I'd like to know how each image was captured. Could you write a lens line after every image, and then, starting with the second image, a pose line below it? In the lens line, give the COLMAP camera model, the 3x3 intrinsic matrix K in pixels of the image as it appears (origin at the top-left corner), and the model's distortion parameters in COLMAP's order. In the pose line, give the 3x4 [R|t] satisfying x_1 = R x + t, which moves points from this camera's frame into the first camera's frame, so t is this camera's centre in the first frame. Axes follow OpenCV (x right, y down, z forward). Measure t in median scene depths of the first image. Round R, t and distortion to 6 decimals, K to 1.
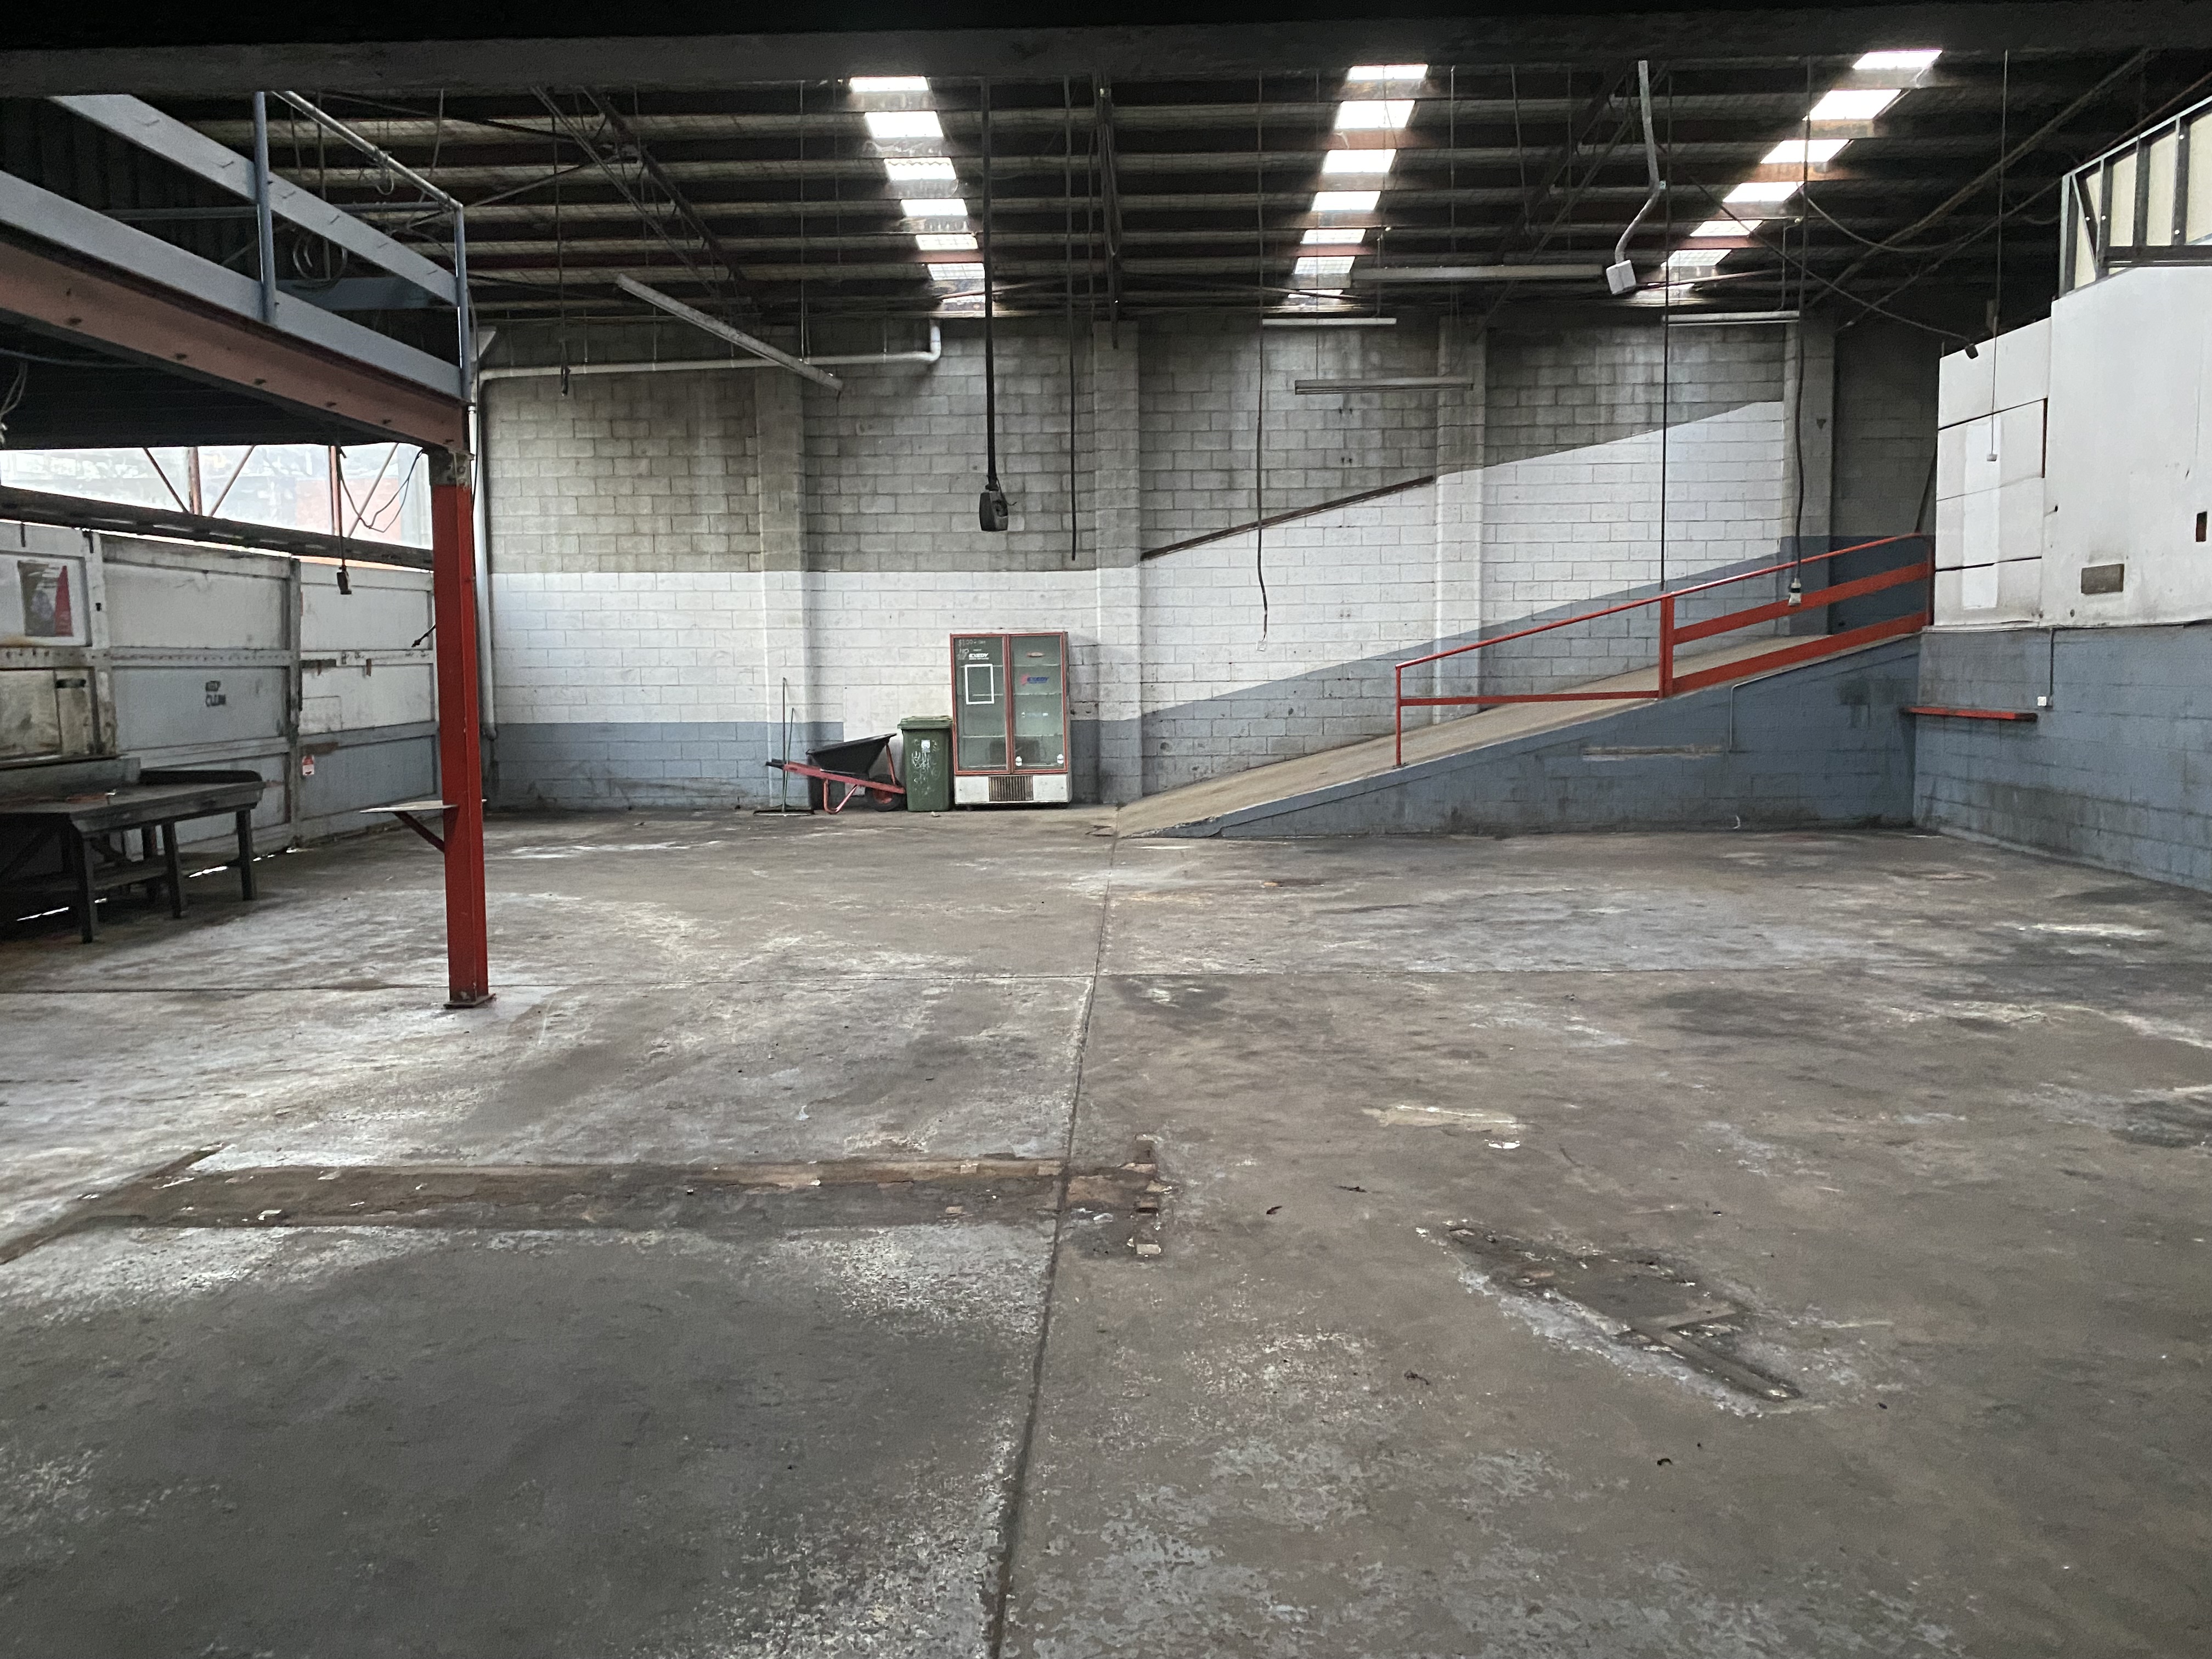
lens RADIAL K [[1681.8, 0, 1129.7], [0, 1681.8, 832.1], [0, 0, 1]] dist [0.063871, -0.063388]
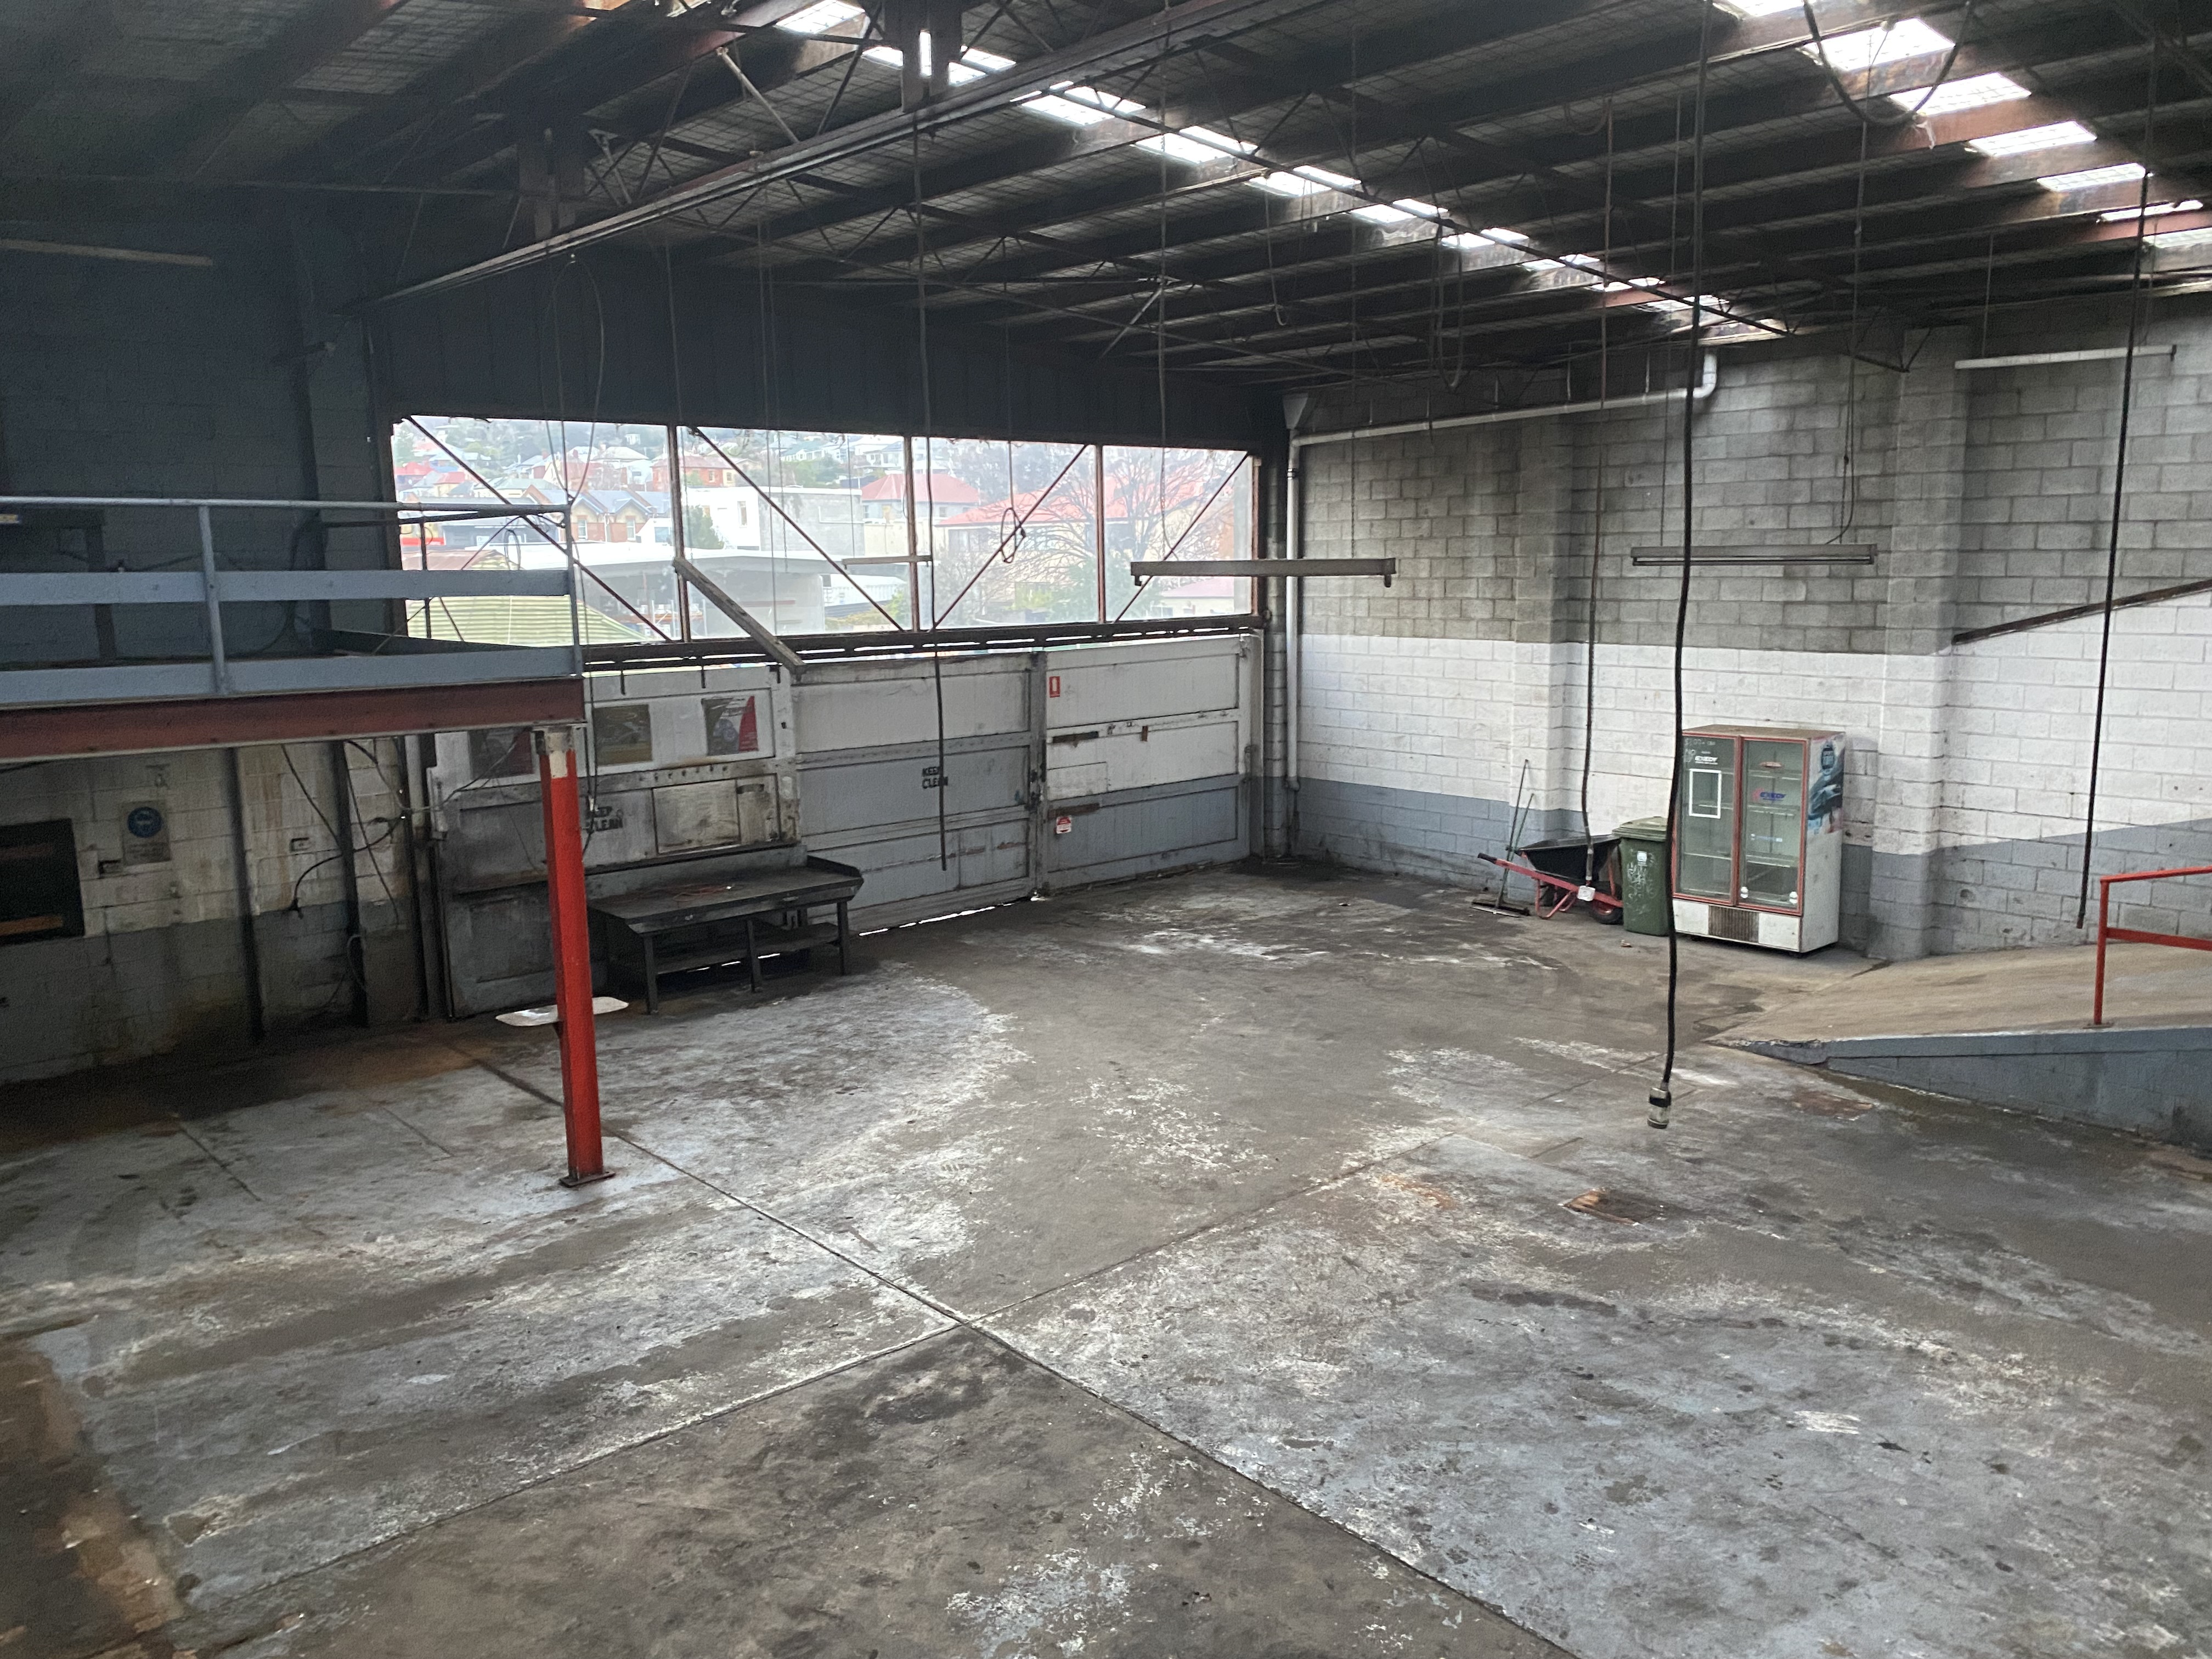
lens RADIAL K [[1681.8, 0, 1118.6], [0, 1681.8, 835.6], [0, 0, 1]] dist [0.063871, -0.063388]
pose [[0.682927, 0.120794, -0.720430, 0.308143], [-0.070533, 0.992529, 0.099556, -0.127083], [0.727074, -0.017175, 0.686344, 0.216699]]
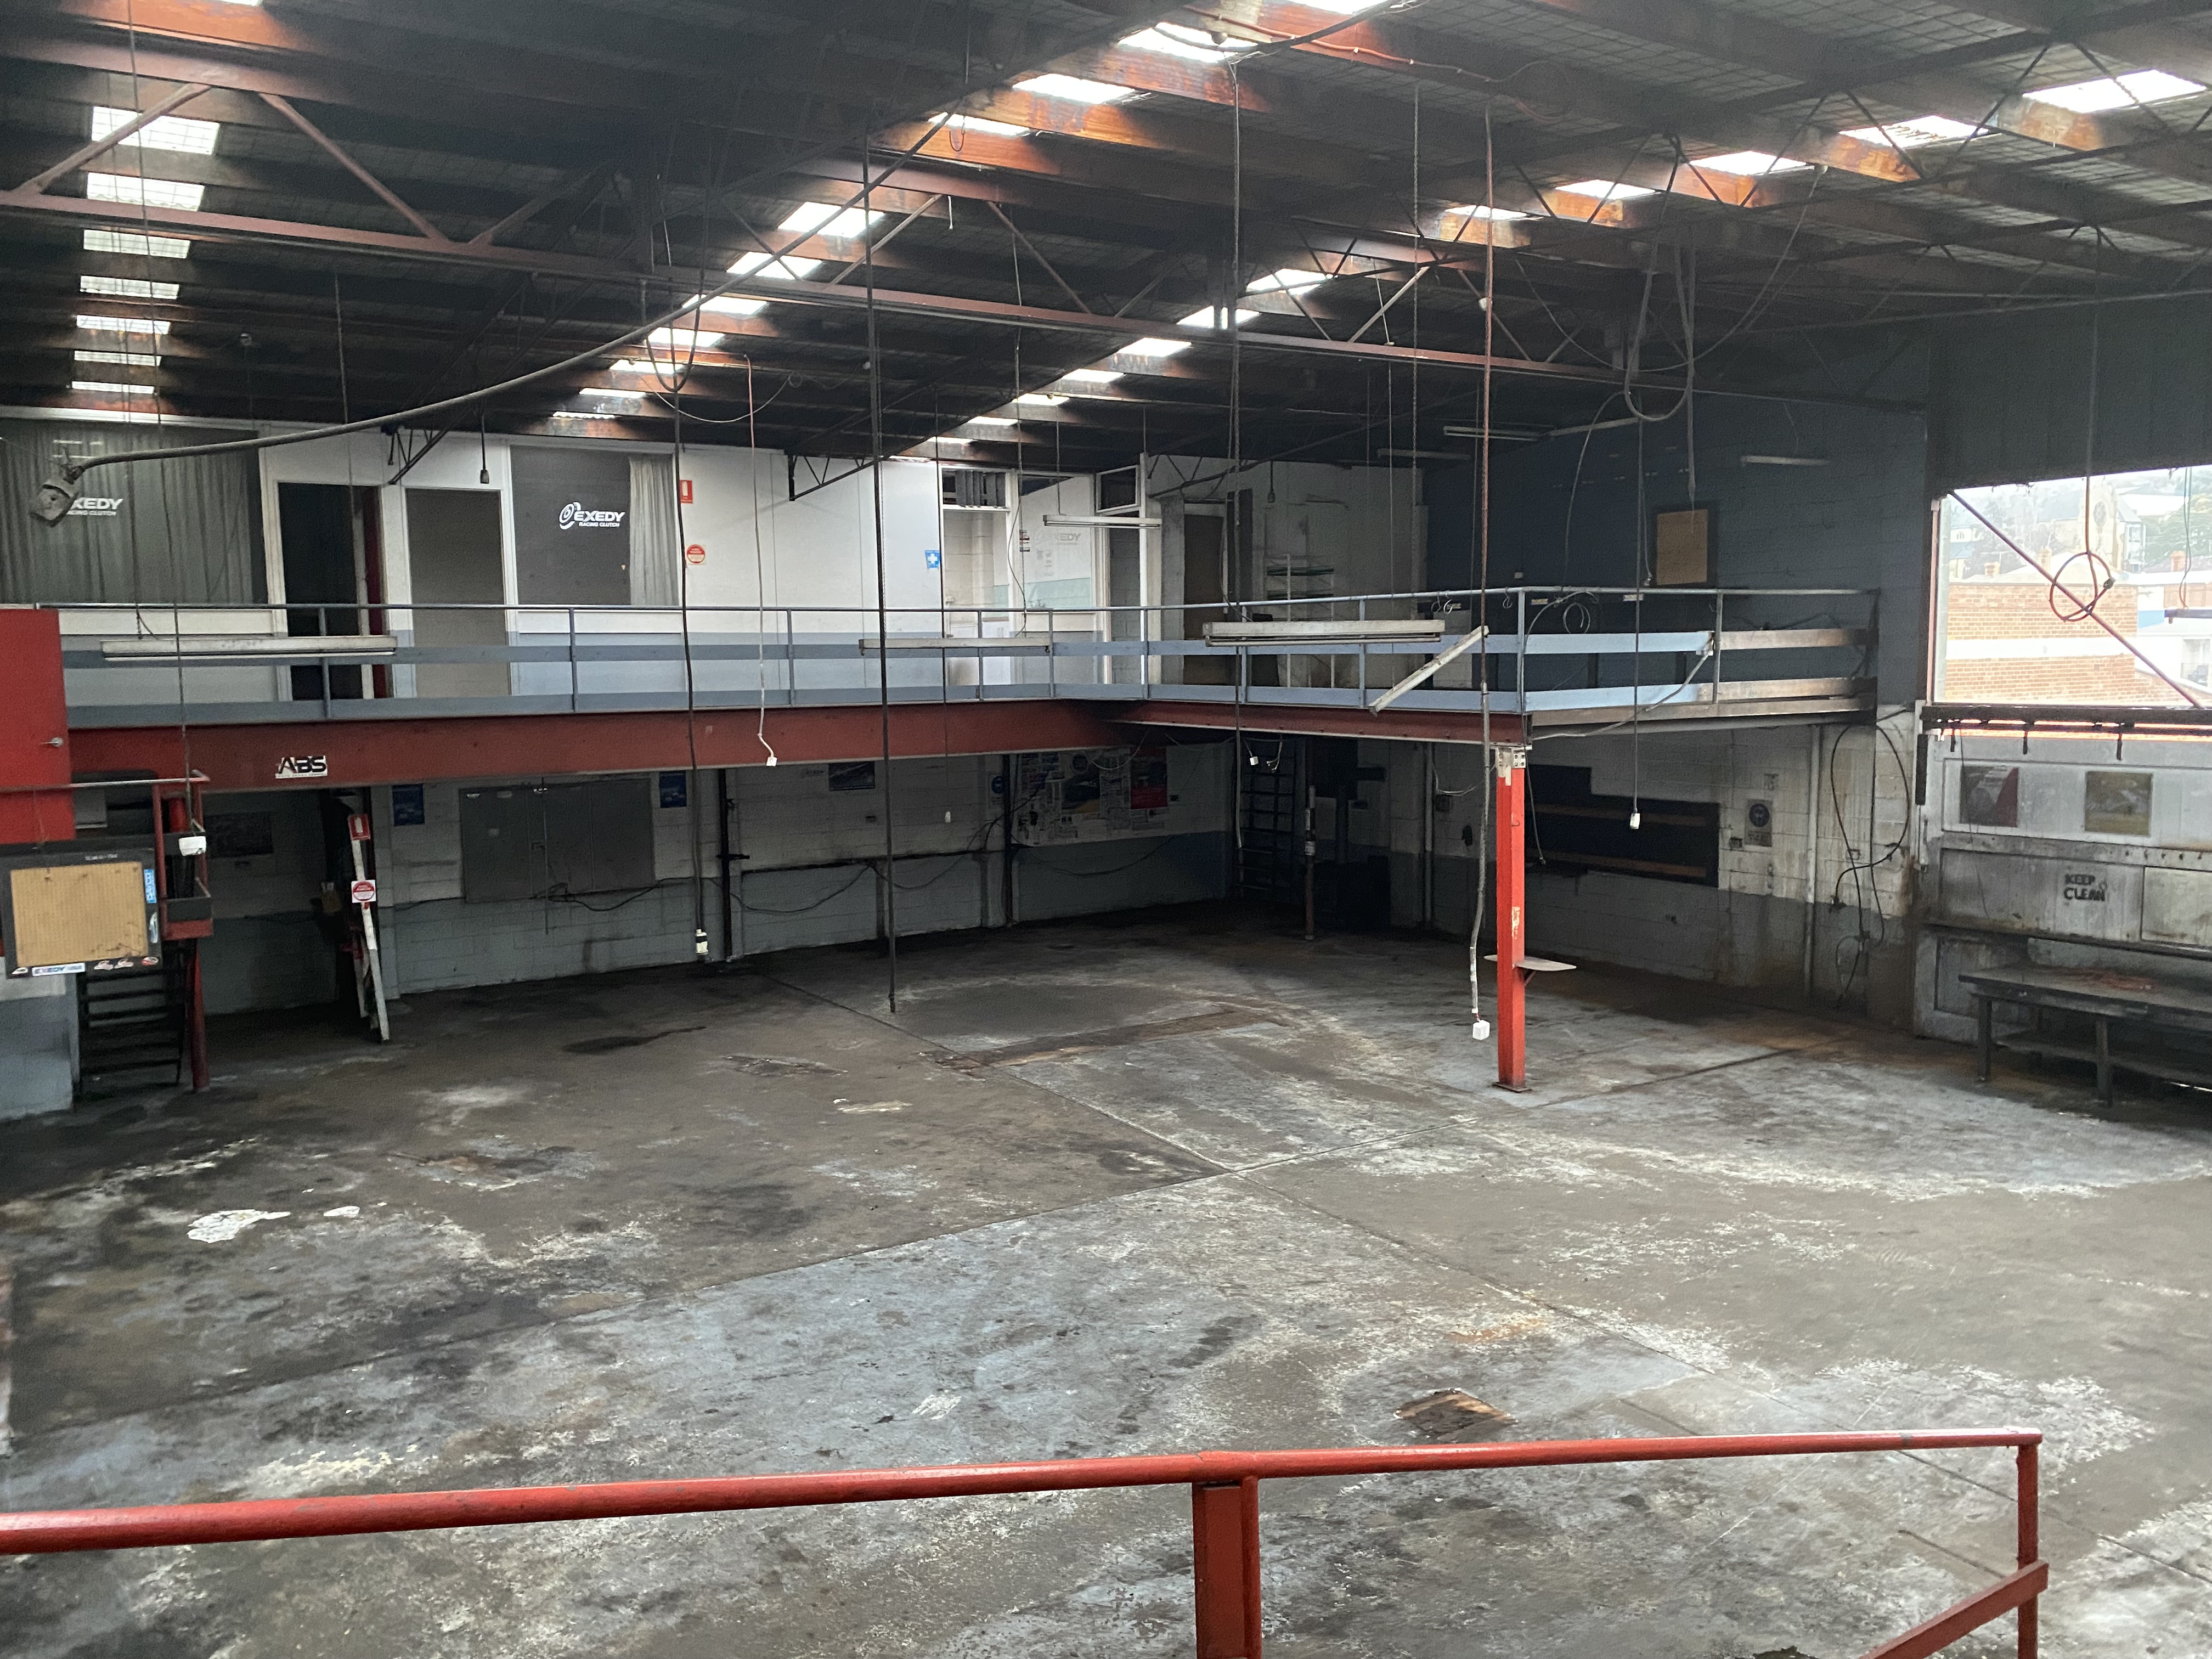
lens RADIAL K [[1681.8, 0, 1111.4], [0, 1681.8, 807.0], [0, 0, 1]] dist [0.063871, -0.063388]
pose [[-0.830489, 0.071891, -0.552377, 0.342862], [-0.038223, 0.981945, 0.185266, -0.193729], [0.555723, 0.174975, -0.812746, 0.912140]]
